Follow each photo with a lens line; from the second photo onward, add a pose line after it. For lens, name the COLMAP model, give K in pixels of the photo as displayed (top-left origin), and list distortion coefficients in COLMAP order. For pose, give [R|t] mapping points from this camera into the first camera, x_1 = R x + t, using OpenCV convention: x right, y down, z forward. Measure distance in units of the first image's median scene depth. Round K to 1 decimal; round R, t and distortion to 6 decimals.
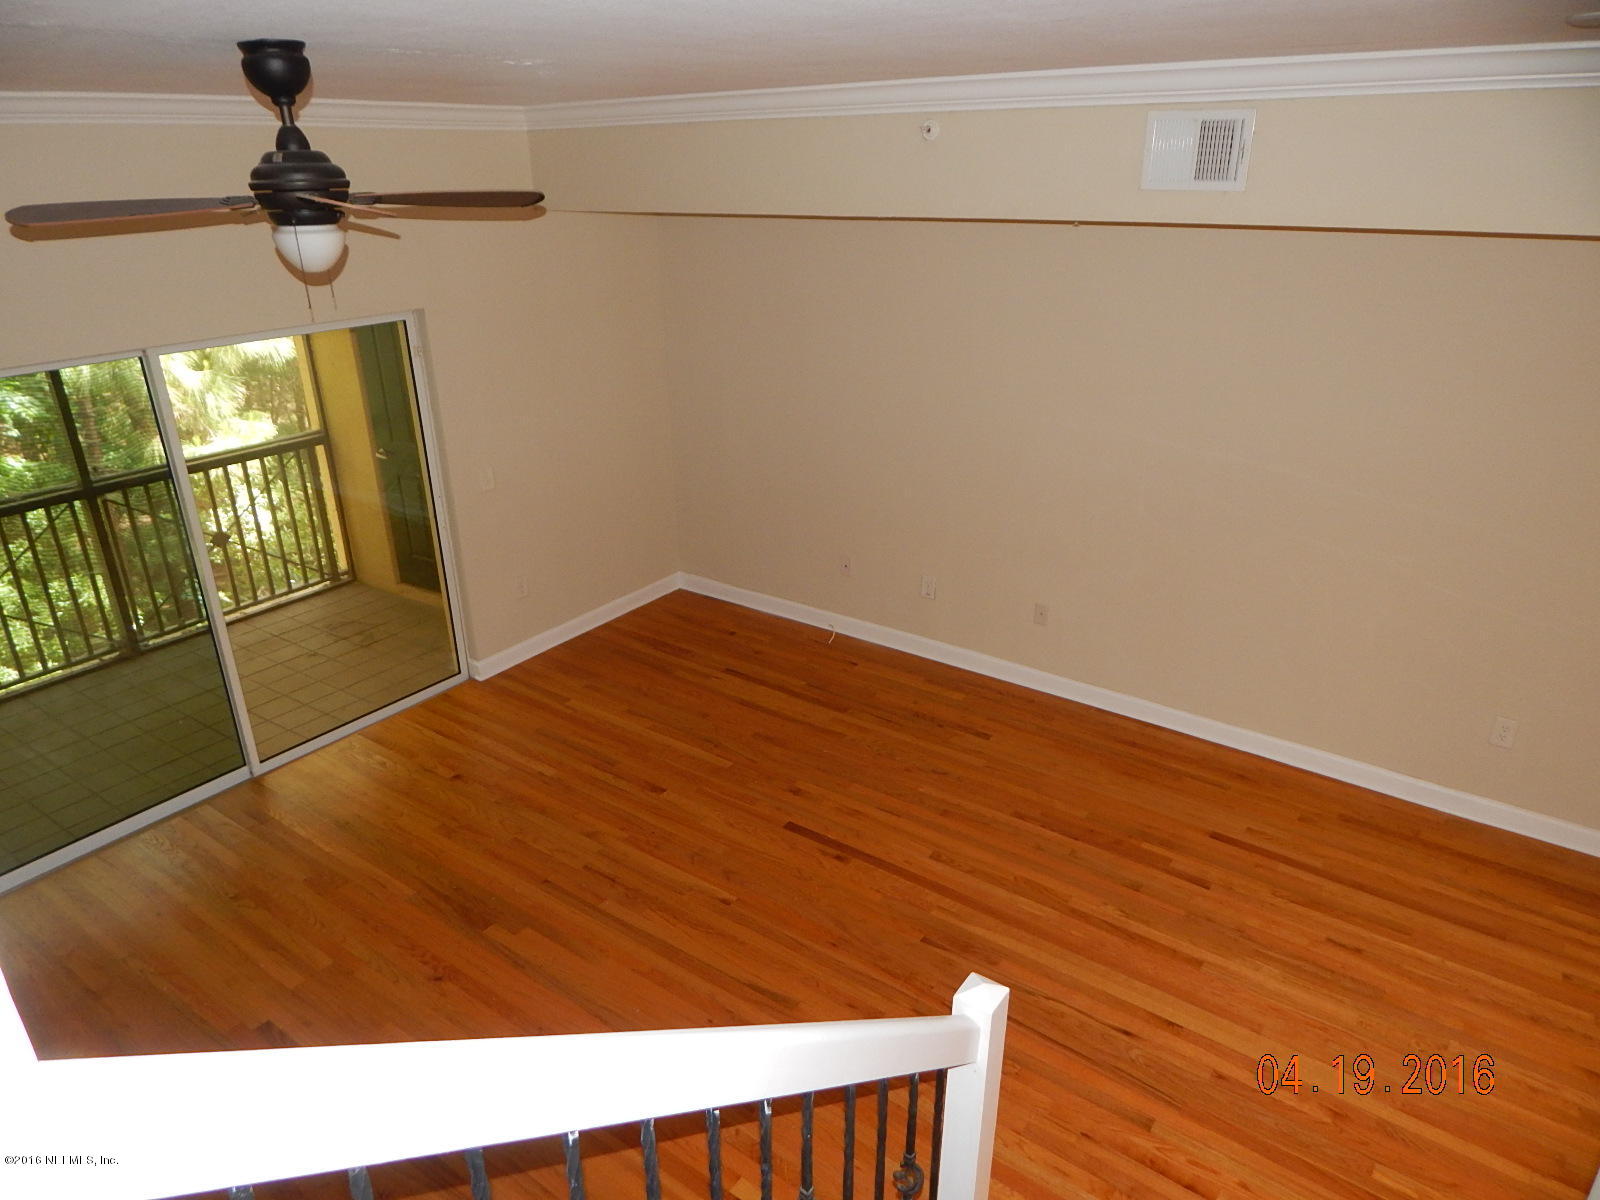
lens RADIAL K [[1052.5, 0, 800.0], [0, 1052.5, 600.0], [0, 0, 1]] dist [-0.001759, -0.004382]
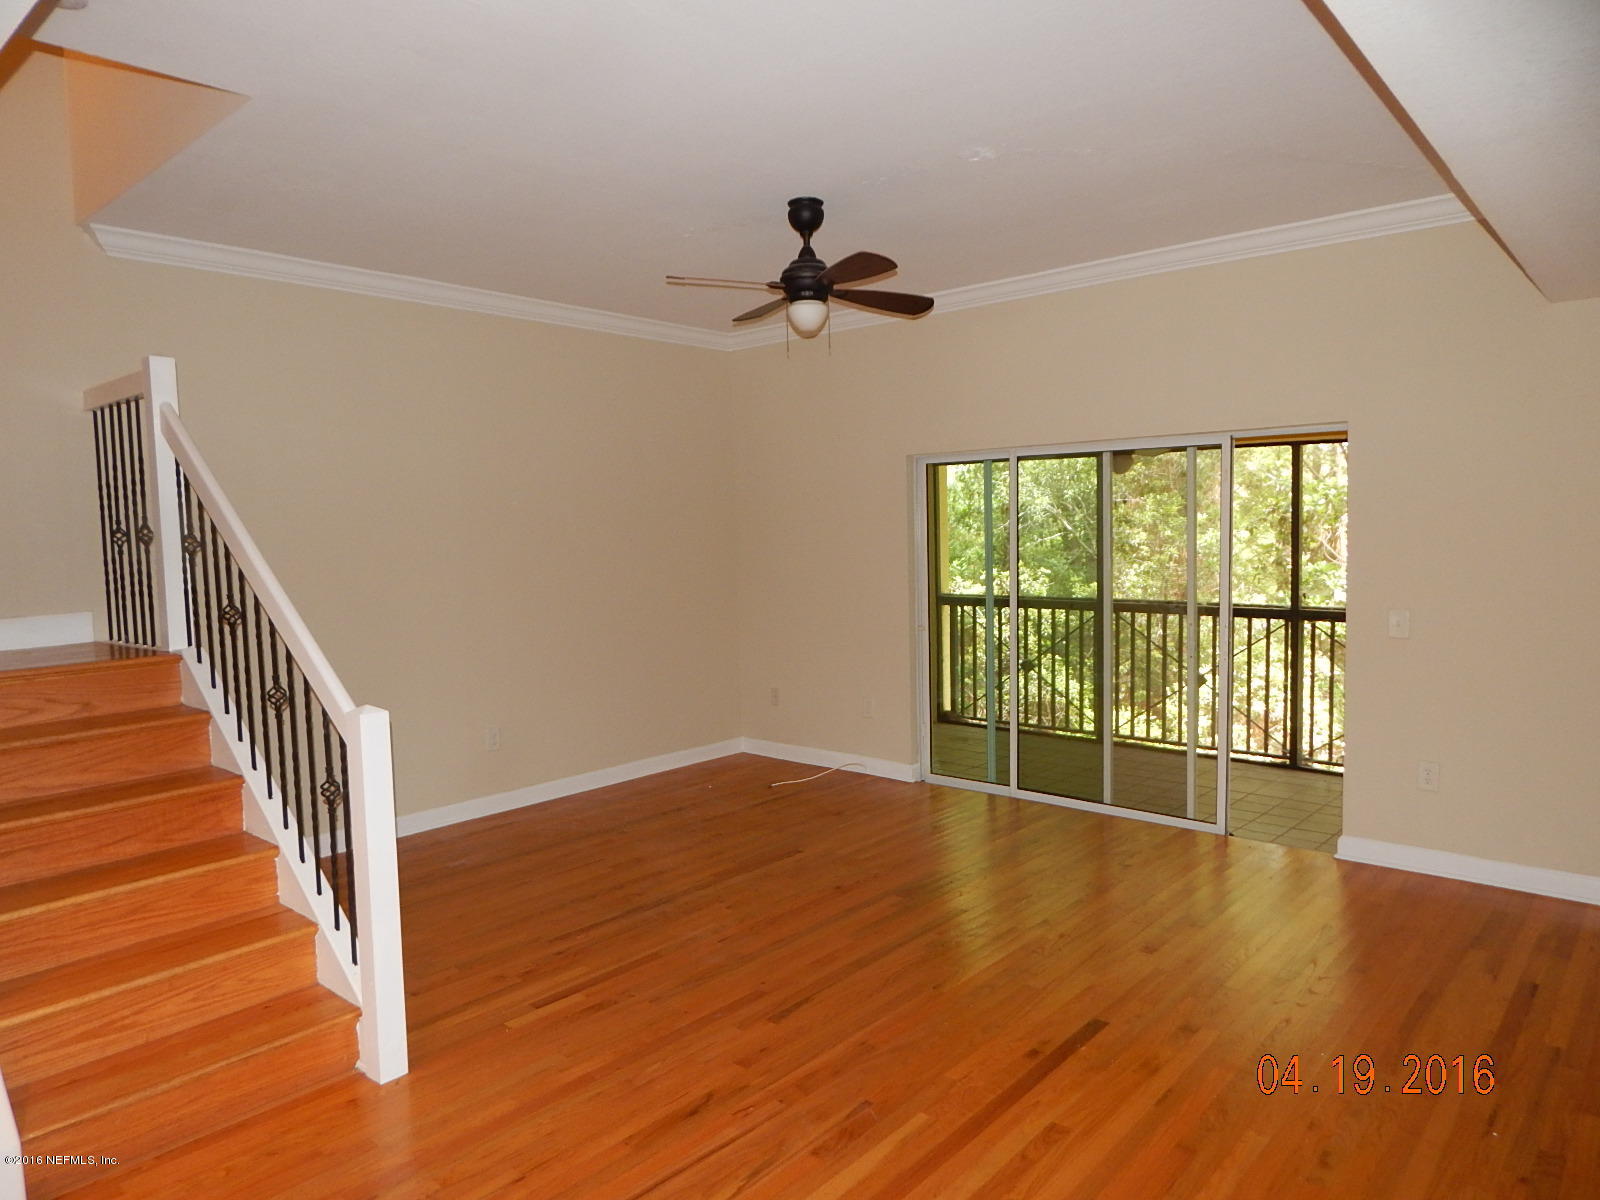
lens RADIAL K [[1052.5, 0, 800.0], [0, 1052.5, 600.0], [0, 0, 1]] dist [-0.001759, -0.004382]
pose [[-0.071885, 0.098529, -0.992534, 0.759457], [-0.371274, 0.920955, 0.118313, -0.074218], [0.925736, 0.377008, -0.029622, 0.762198]]
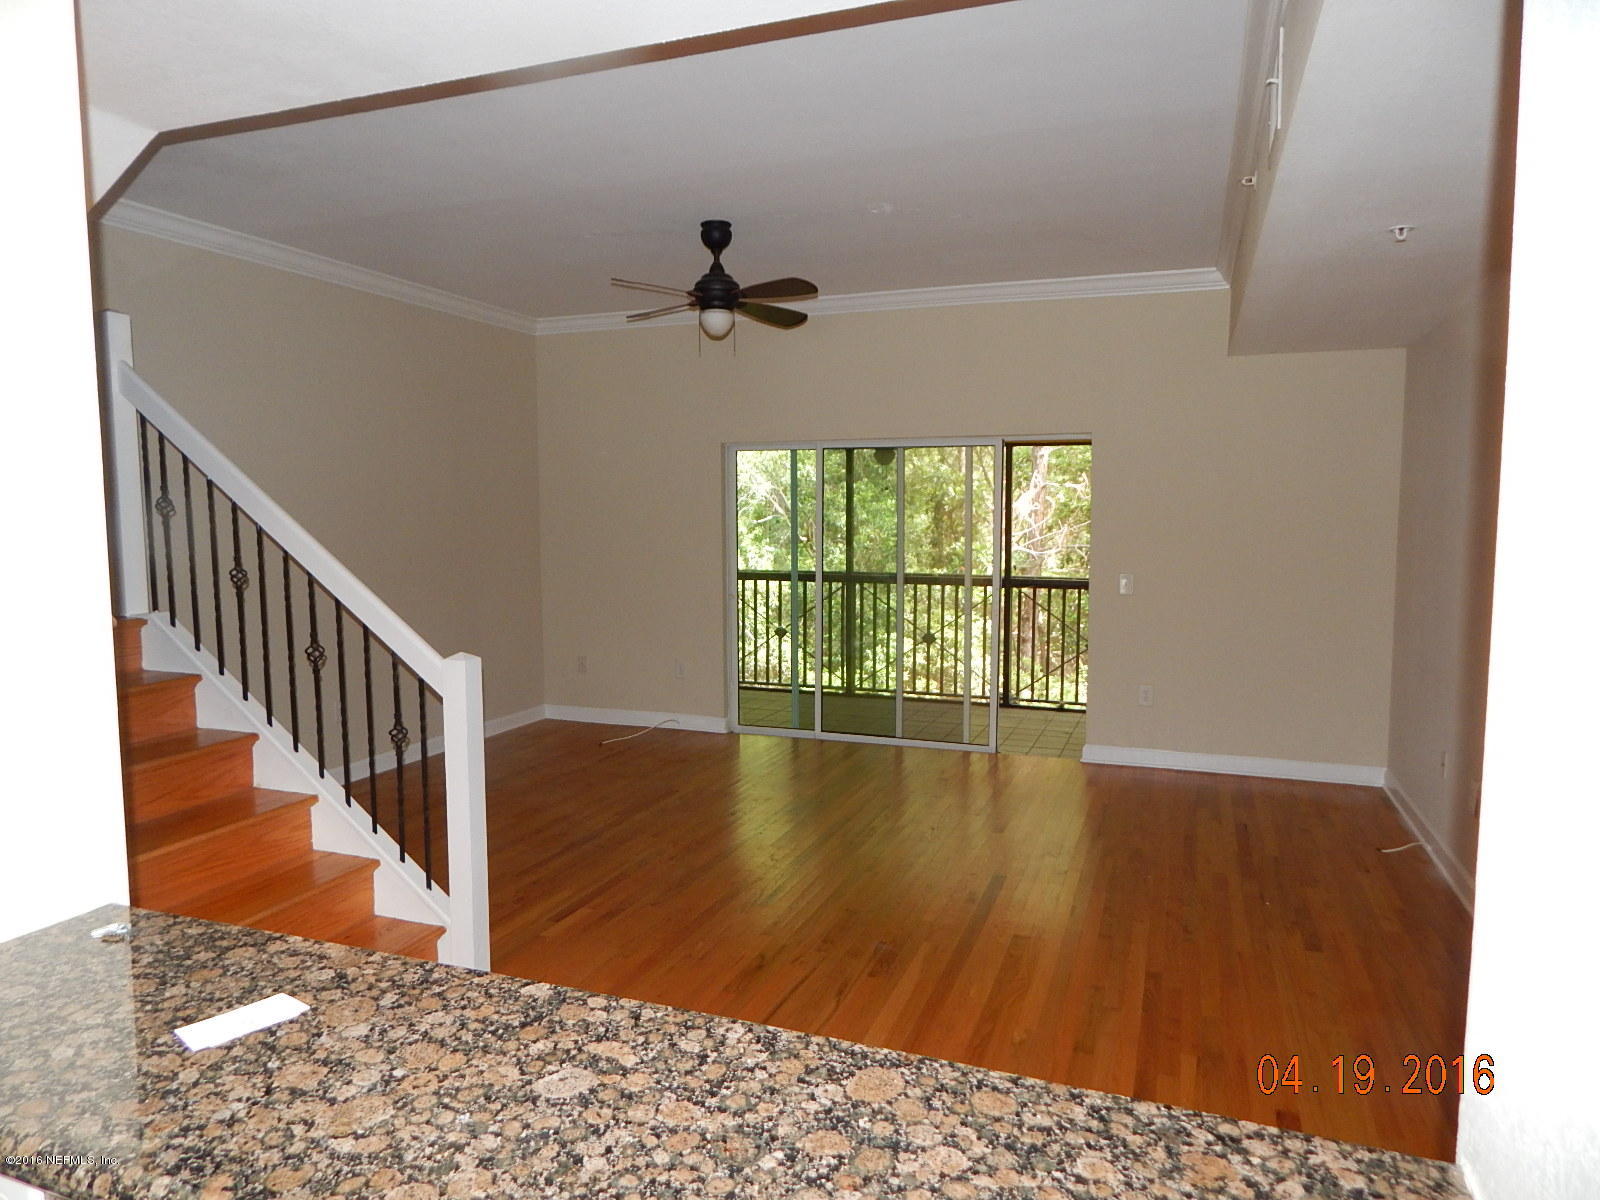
lens RADIAL K [[1062.7, 0, 785.8], [0, 1062.7, 577.1], [0, 0, 1]] dist [-0.033166, -0.001869]
pose [[0.278268, 0.090005, -0.956277, 0.917269], [-0.379247, 0.925002, -0.023297, 0.057482], [0.882462, 0.369148, 0.291533, 0.456134]]
